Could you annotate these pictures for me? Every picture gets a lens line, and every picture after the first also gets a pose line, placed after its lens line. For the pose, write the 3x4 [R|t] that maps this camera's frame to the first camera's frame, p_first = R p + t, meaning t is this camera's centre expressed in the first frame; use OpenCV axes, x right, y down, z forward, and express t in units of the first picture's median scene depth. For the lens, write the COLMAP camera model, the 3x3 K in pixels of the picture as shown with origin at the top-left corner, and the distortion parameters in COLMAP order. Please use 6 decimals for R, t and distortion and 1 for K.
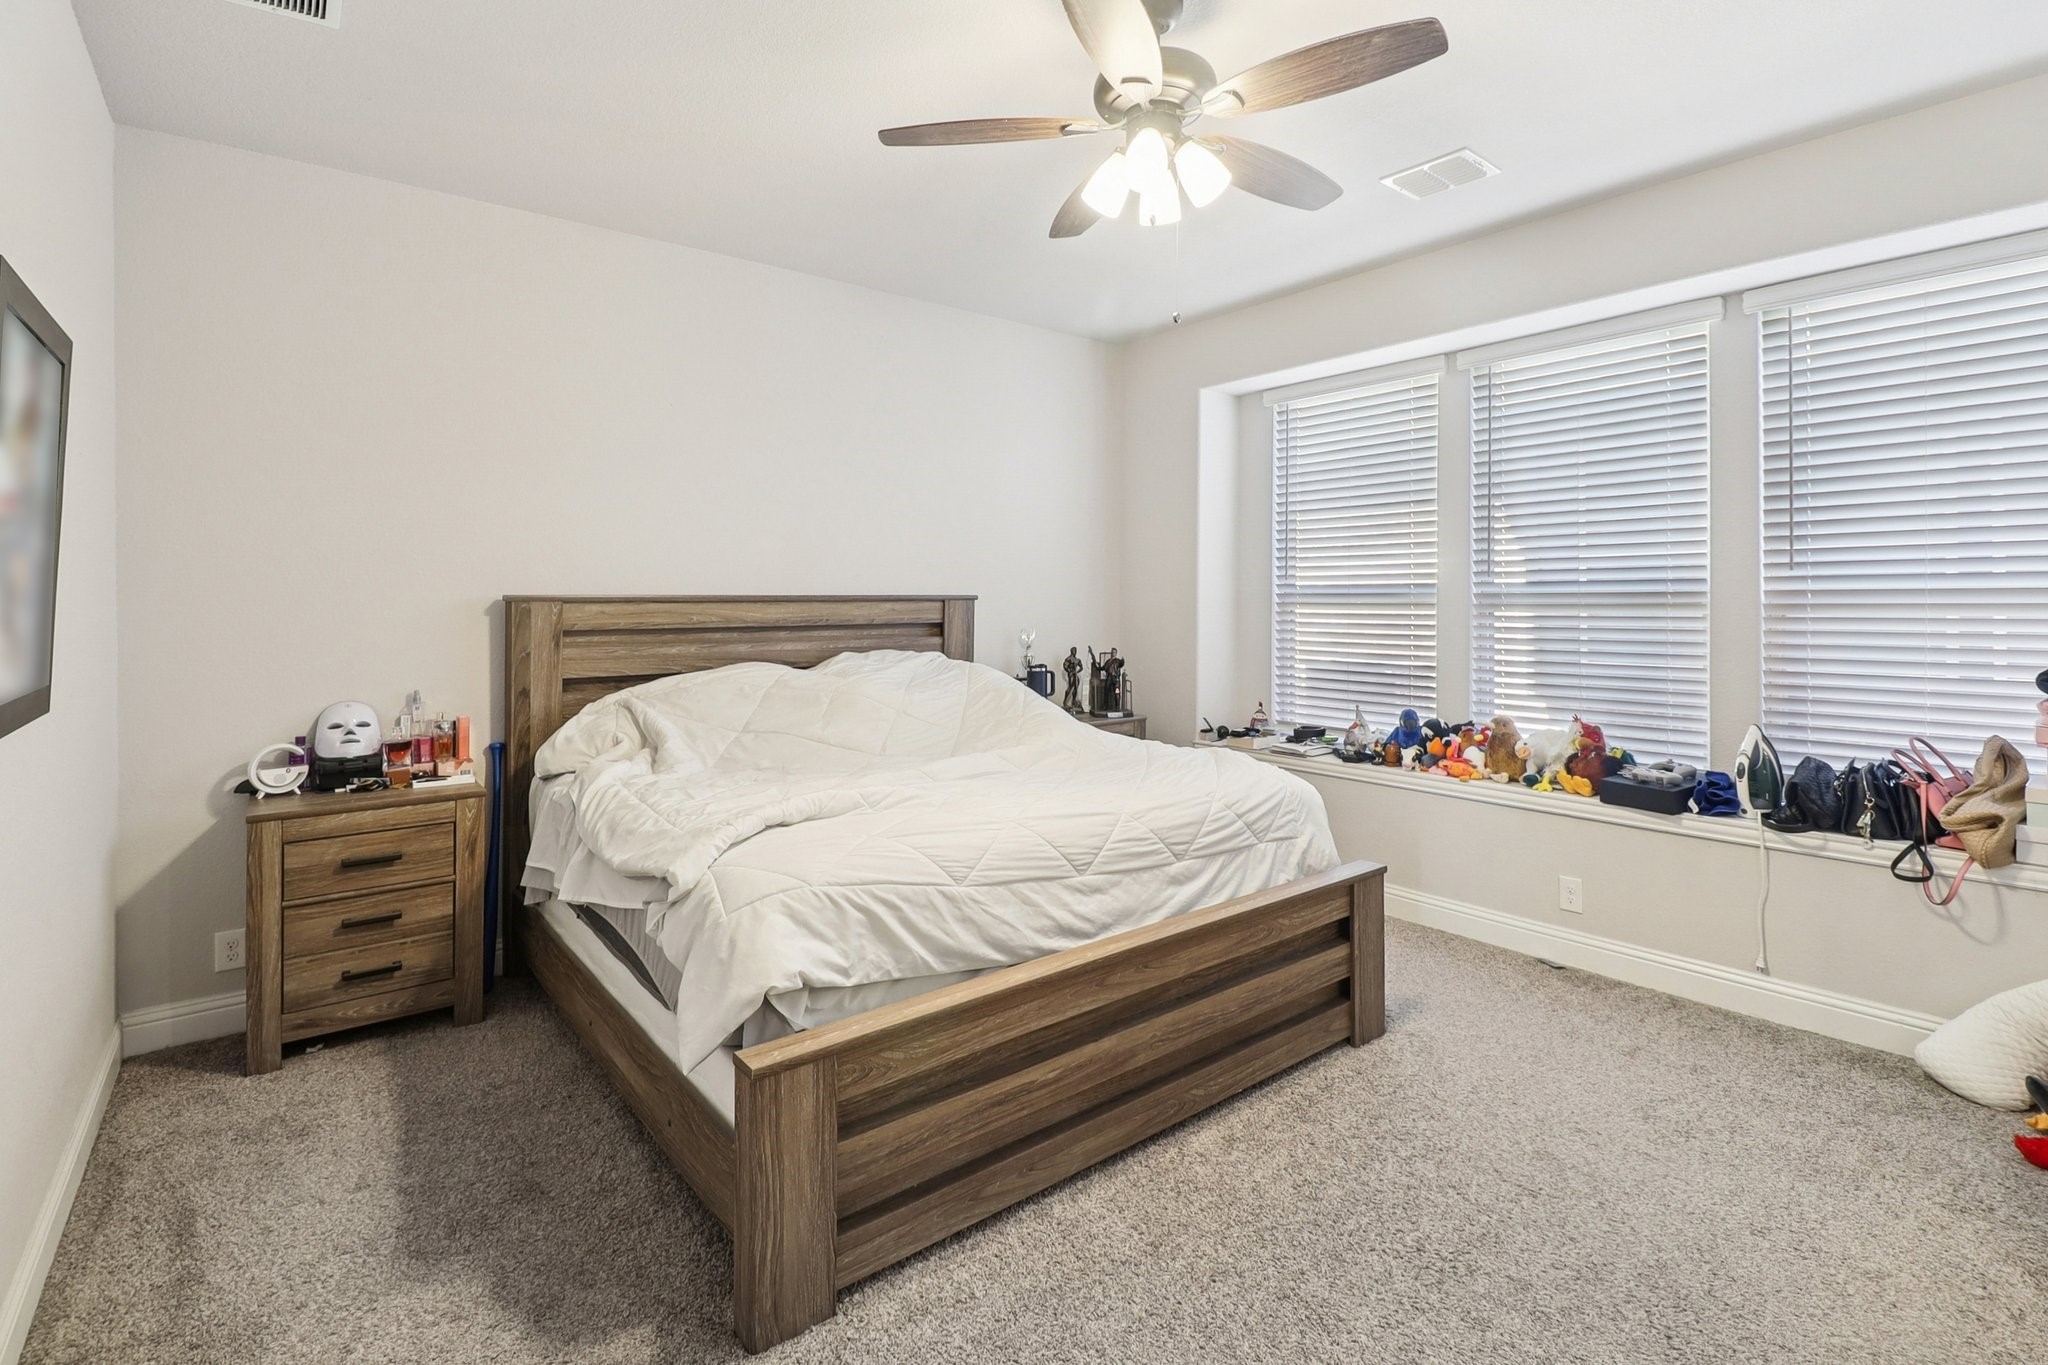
lens RADIAL K [[952.2, 0, 1043.5], [0, 952.2, 607.9], [0, 0, 1]] dist [-0.019337, -0.000110]
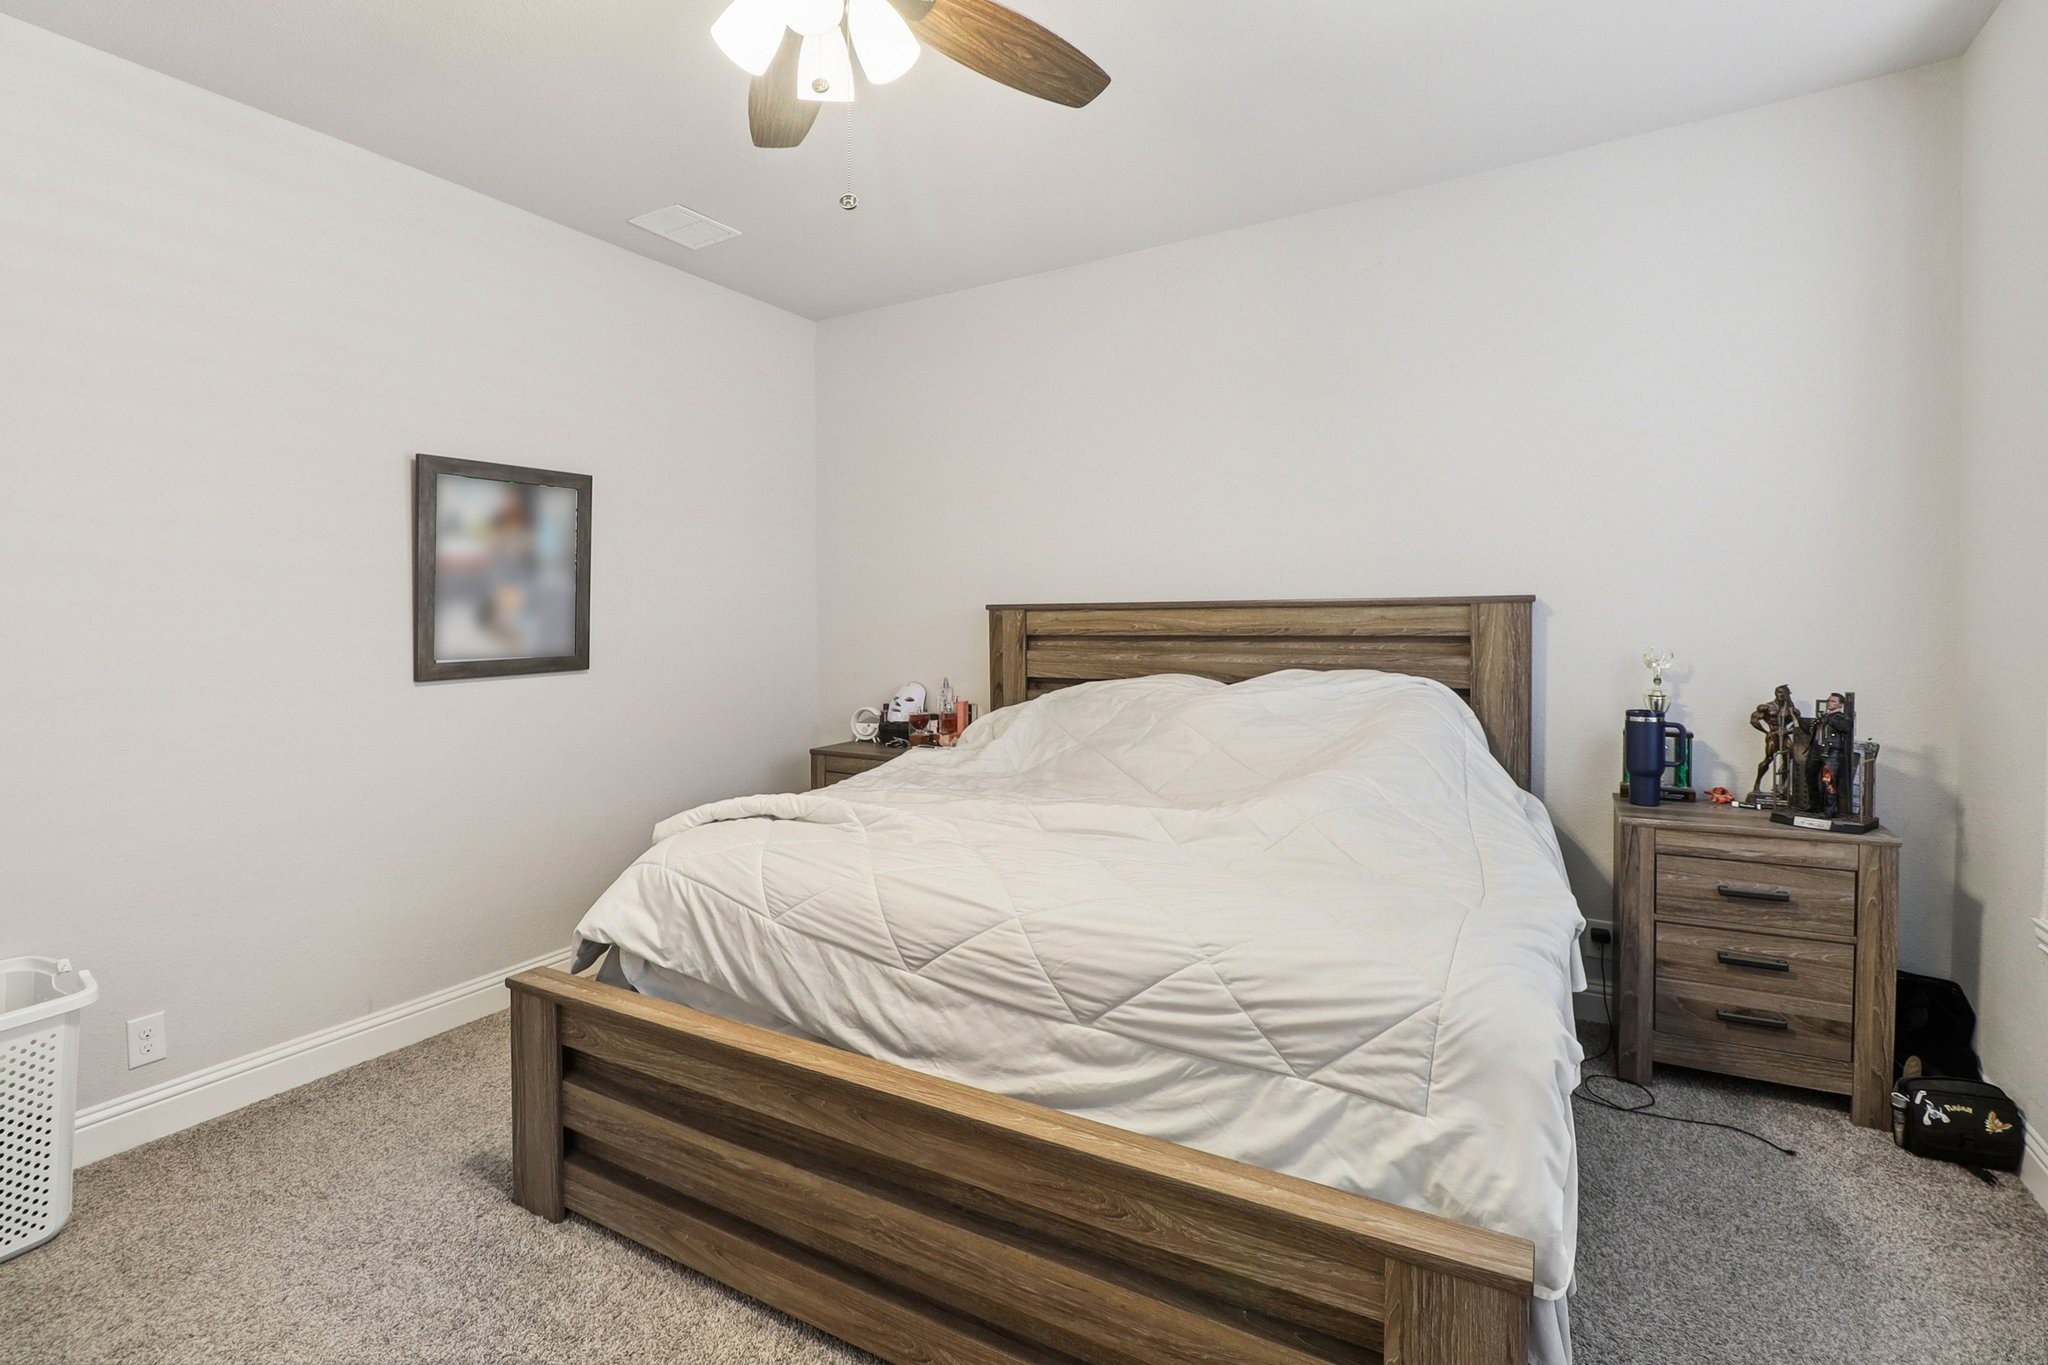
lens RADIAL K [[952.2, 0, 1043.5], [0, 952.2, 607.9], [0, 0, 1]] dist [-0.019337, -0.000110]
pose [[0.370915, -0.002333, -0.928664, 0.675727], [0.002268, 0.999996, -0.001607, -0.008004], [0.928664, -0.001510, 0.370919, 0.698993]]
